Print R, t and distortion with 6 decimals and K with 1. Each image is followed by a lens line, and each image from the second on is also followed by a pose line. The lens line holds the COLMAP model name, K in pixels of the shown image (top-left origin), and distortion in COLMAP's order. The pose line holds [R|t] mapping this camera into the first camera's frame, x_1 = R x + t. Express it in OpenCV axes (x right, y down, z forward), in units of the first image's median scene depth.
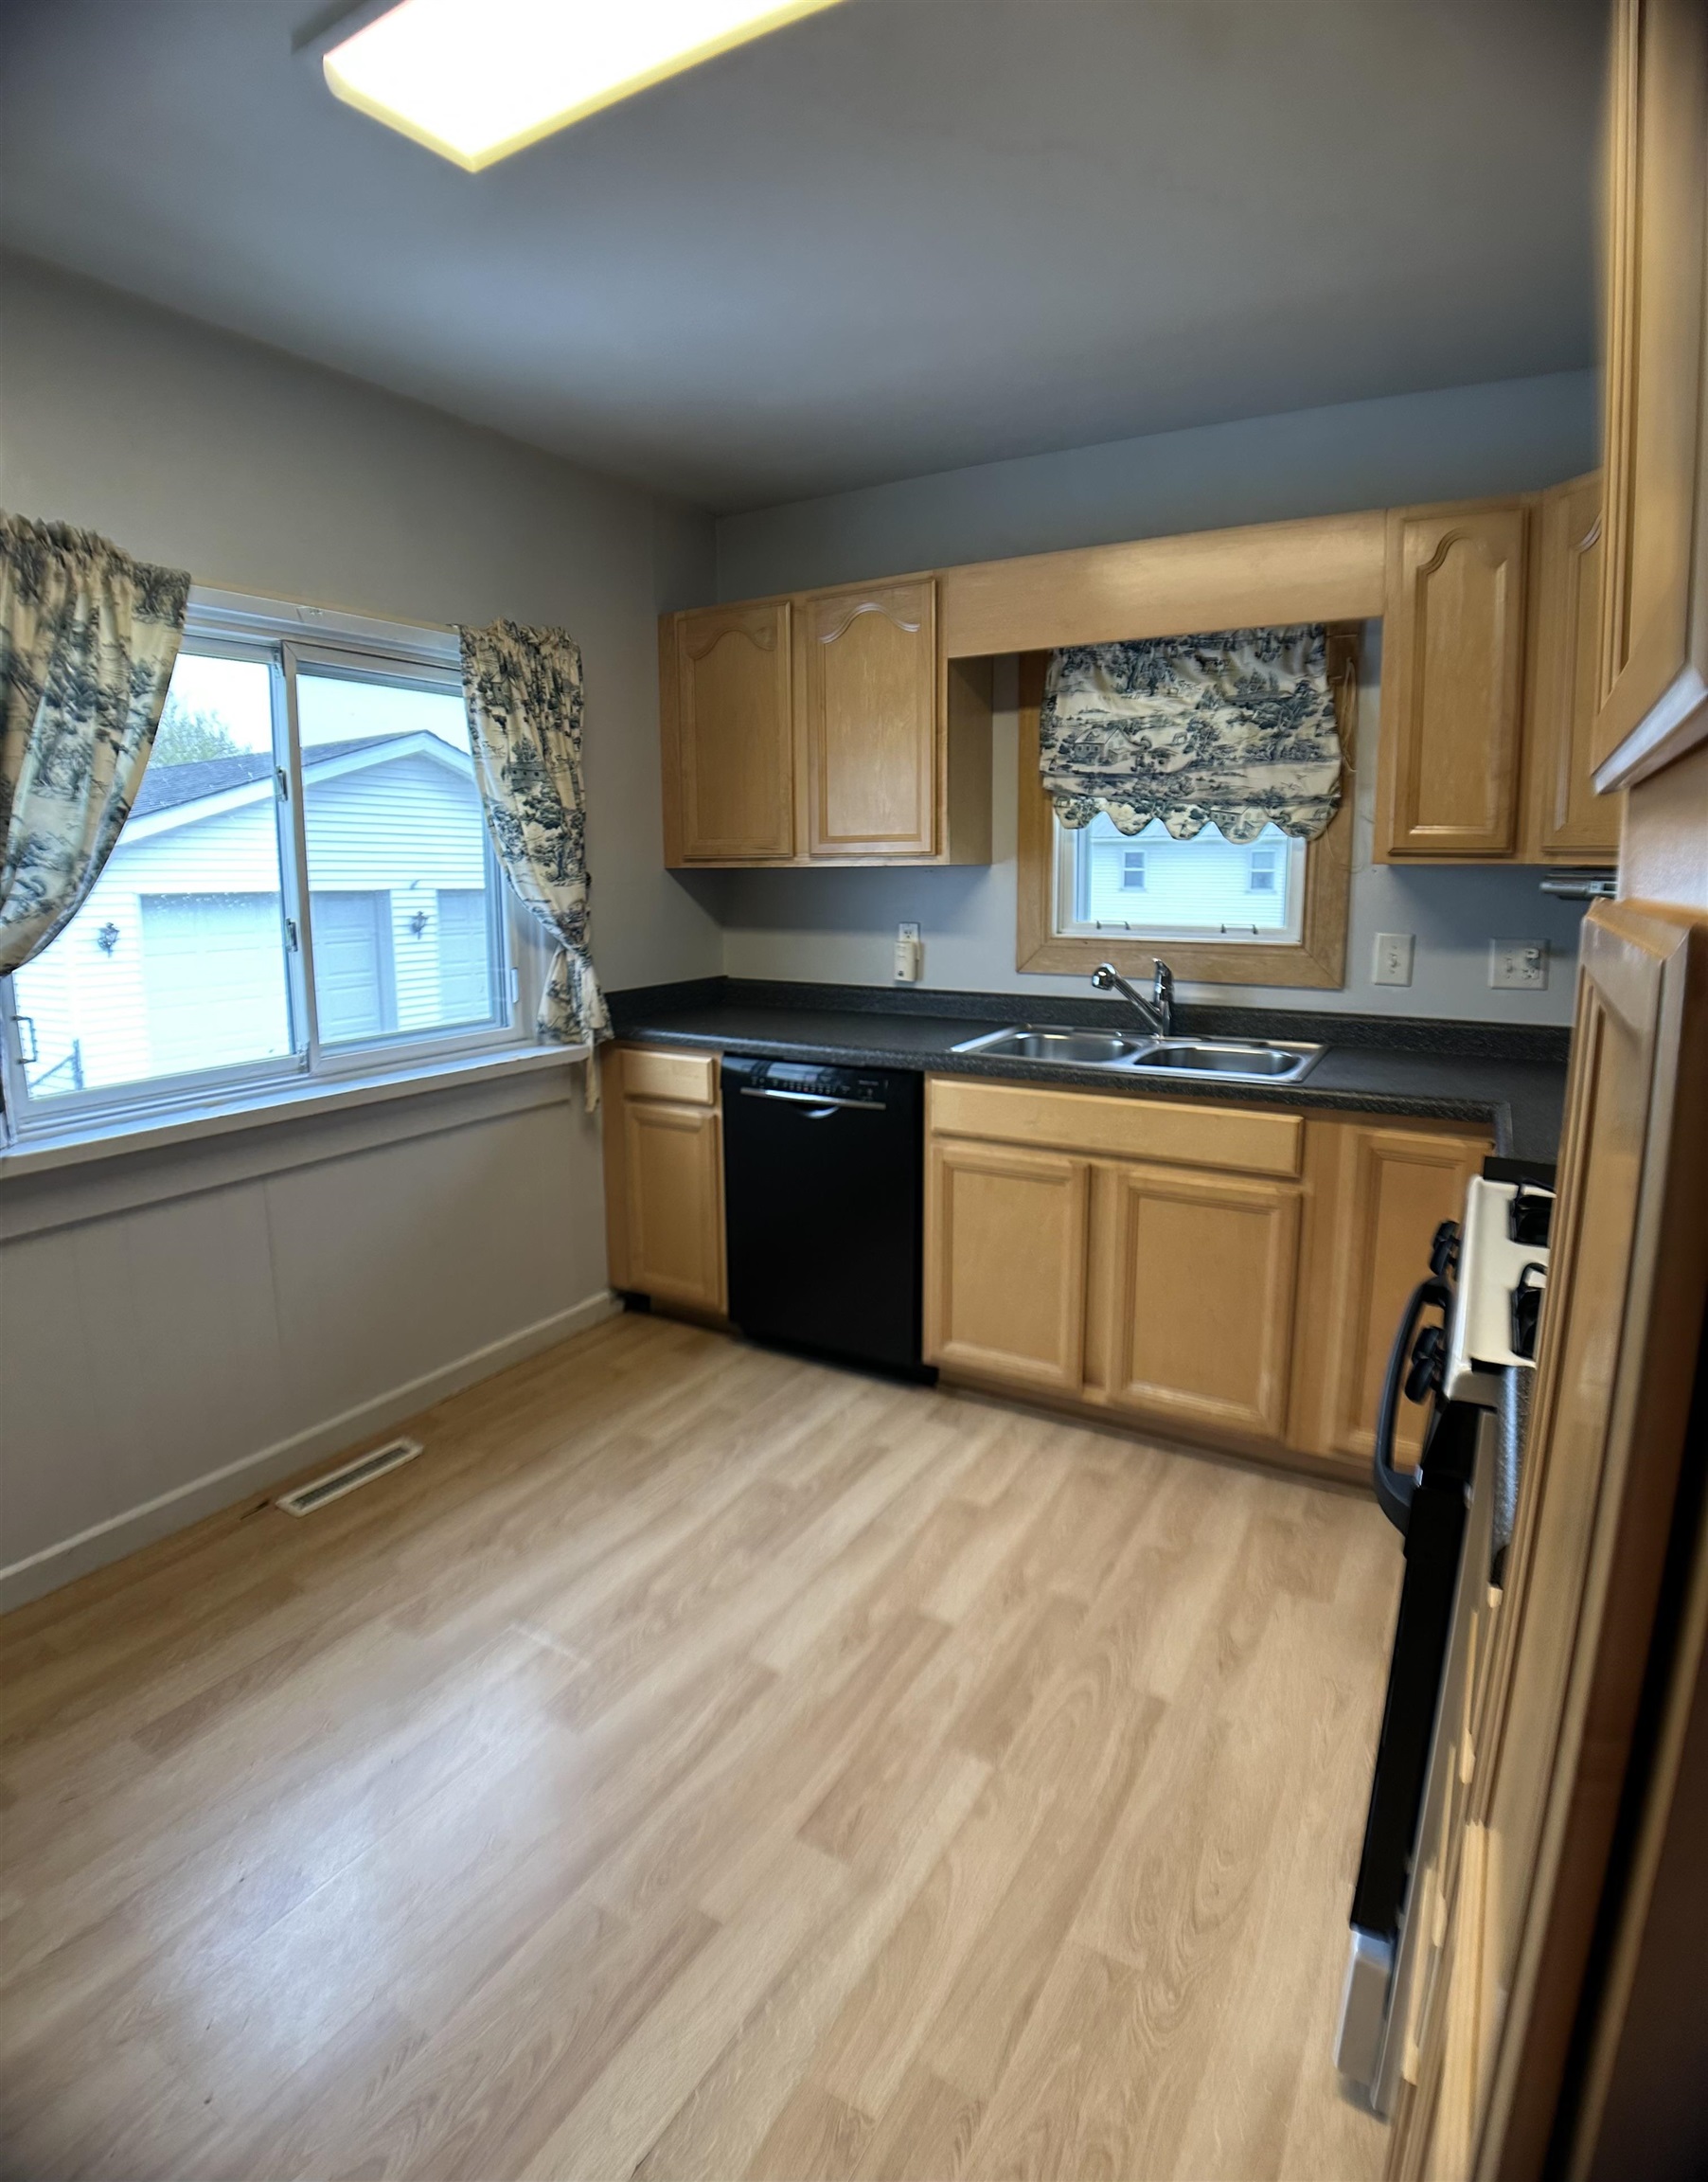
lens RADIAL K [[1130.6, 0, 852.1], [0, 1130.6, 1053.2], [0, 0, 1]] dist [-0.040122, -0.000177]
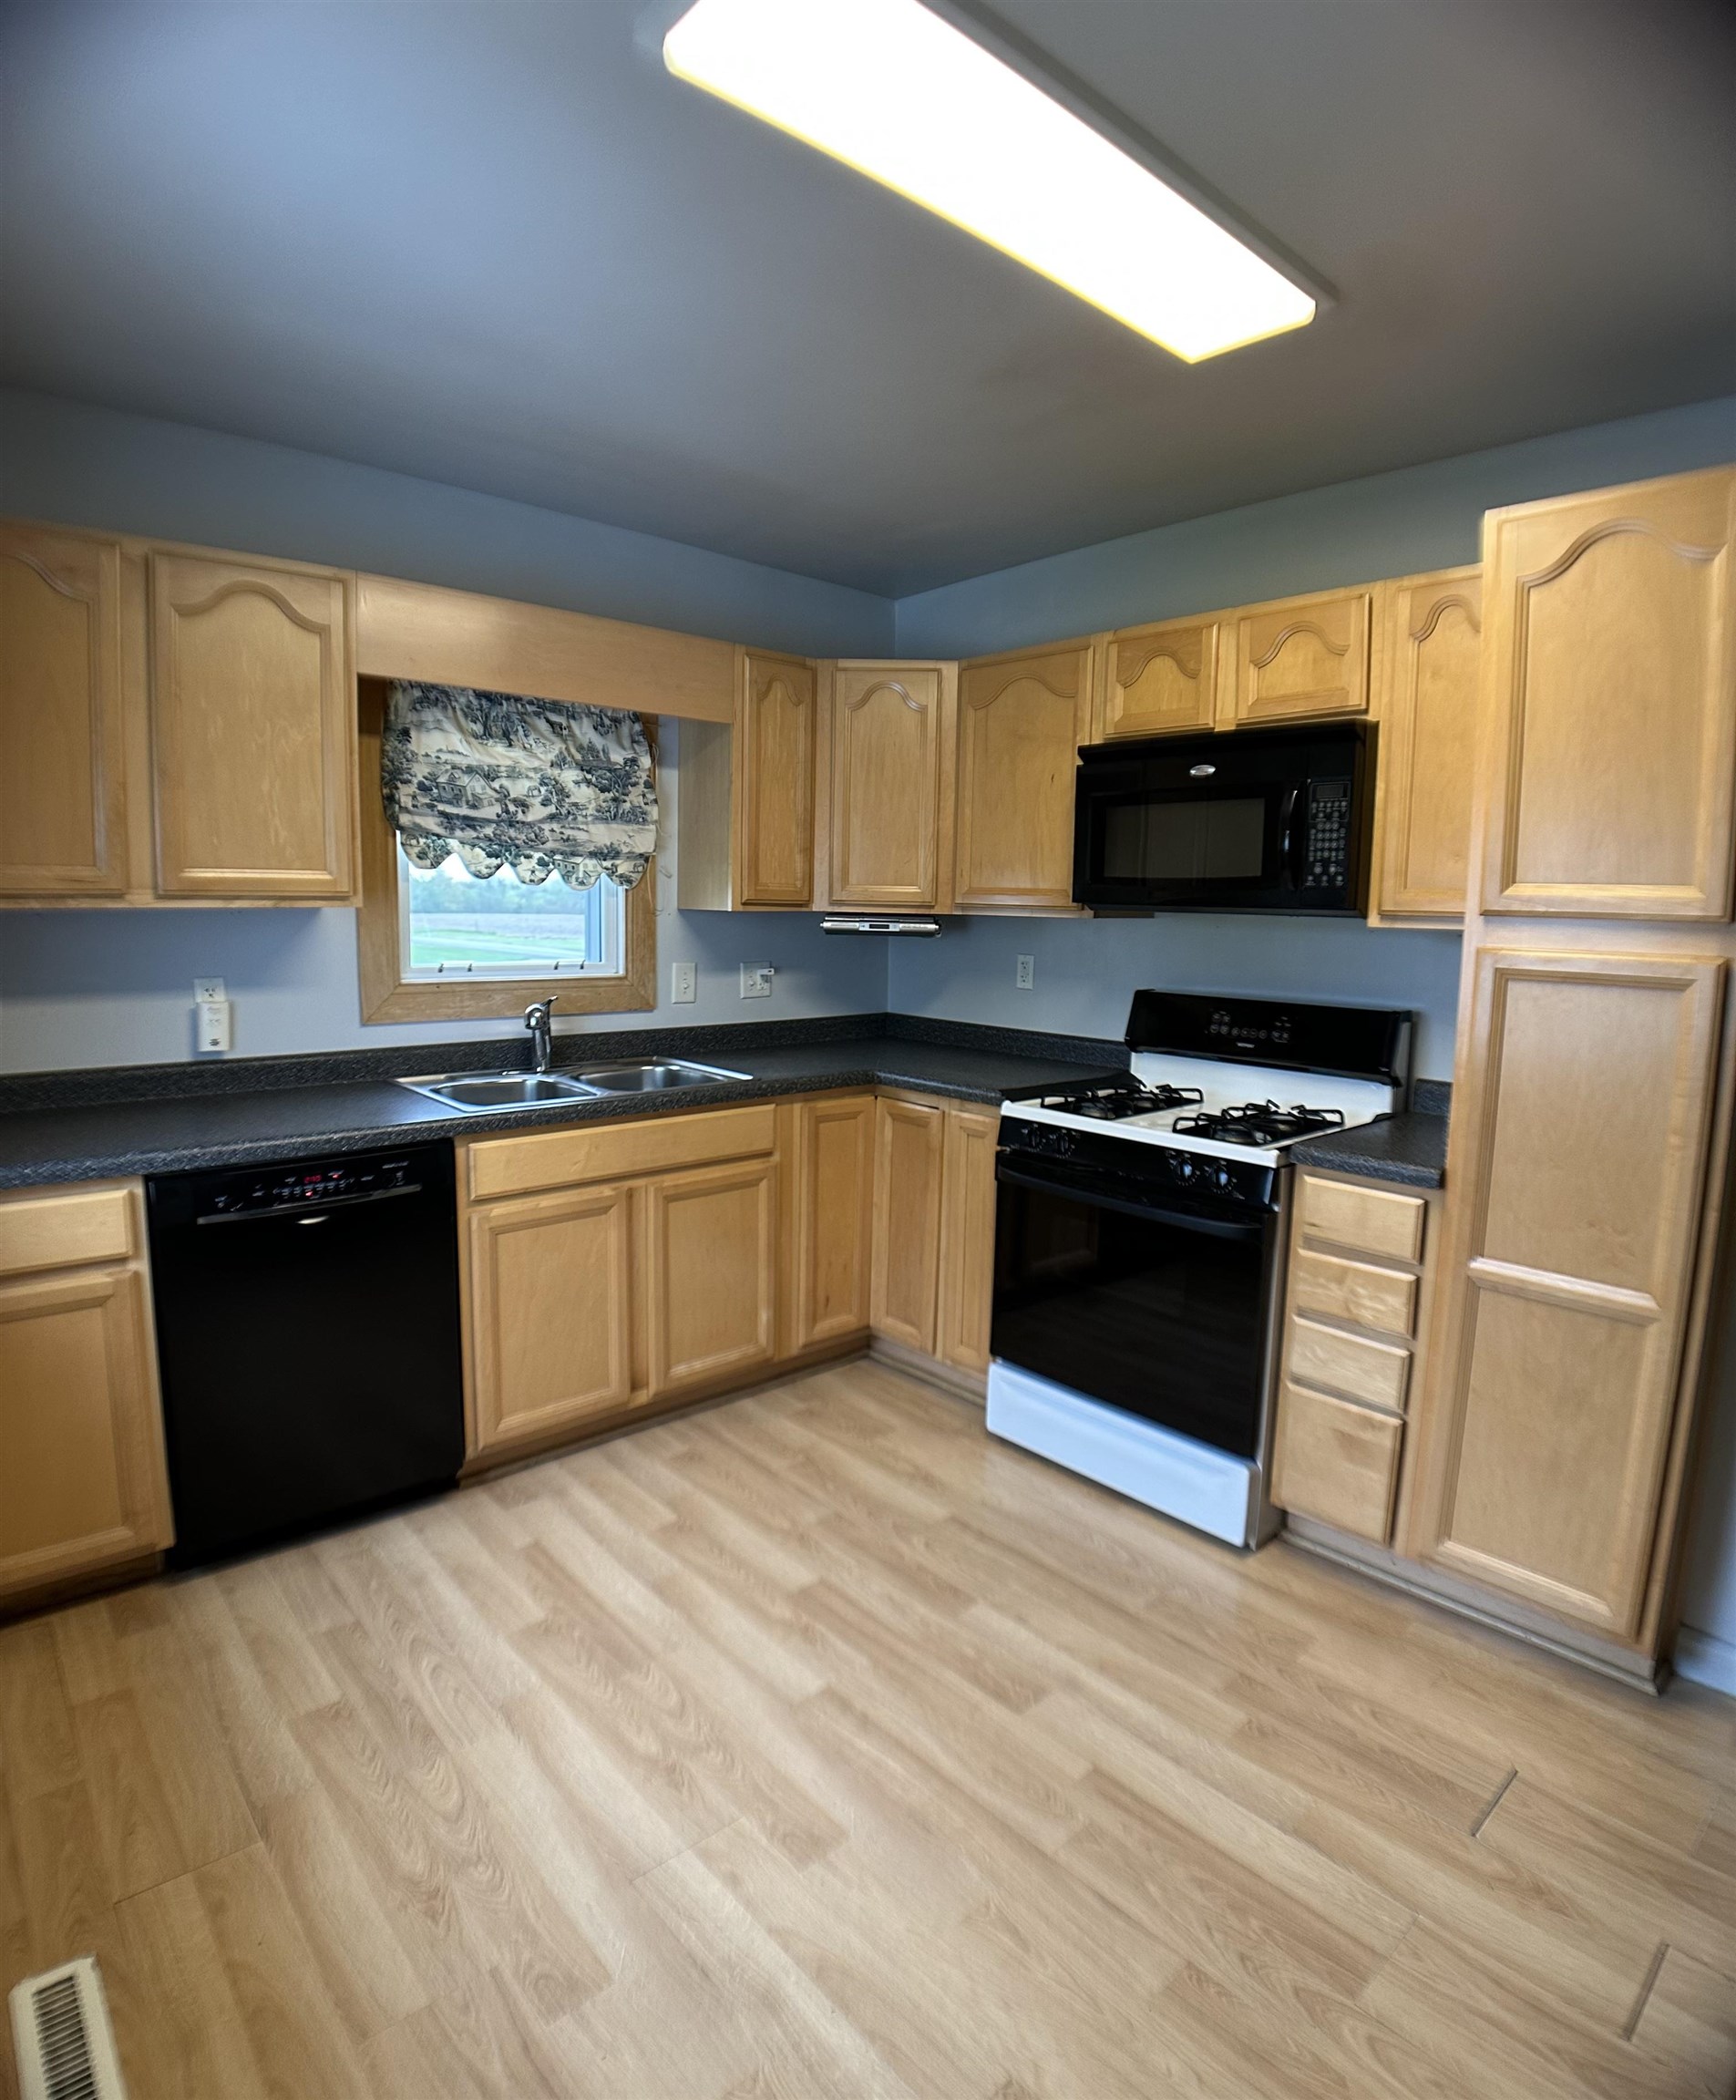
lens RADIAL K [[1135.9, 0, 868.0], [0, 1135.9, 1050.0], [0, 0, 1]] dist [-0.029107, -0.015978]
pose [[0.304232, -0.111831, 0.946011, -0.686305], [0.135508, 0.988067, 0.073224, -0.074225], [-0.942911, 0.105914, 0.315756, 0.397976]]
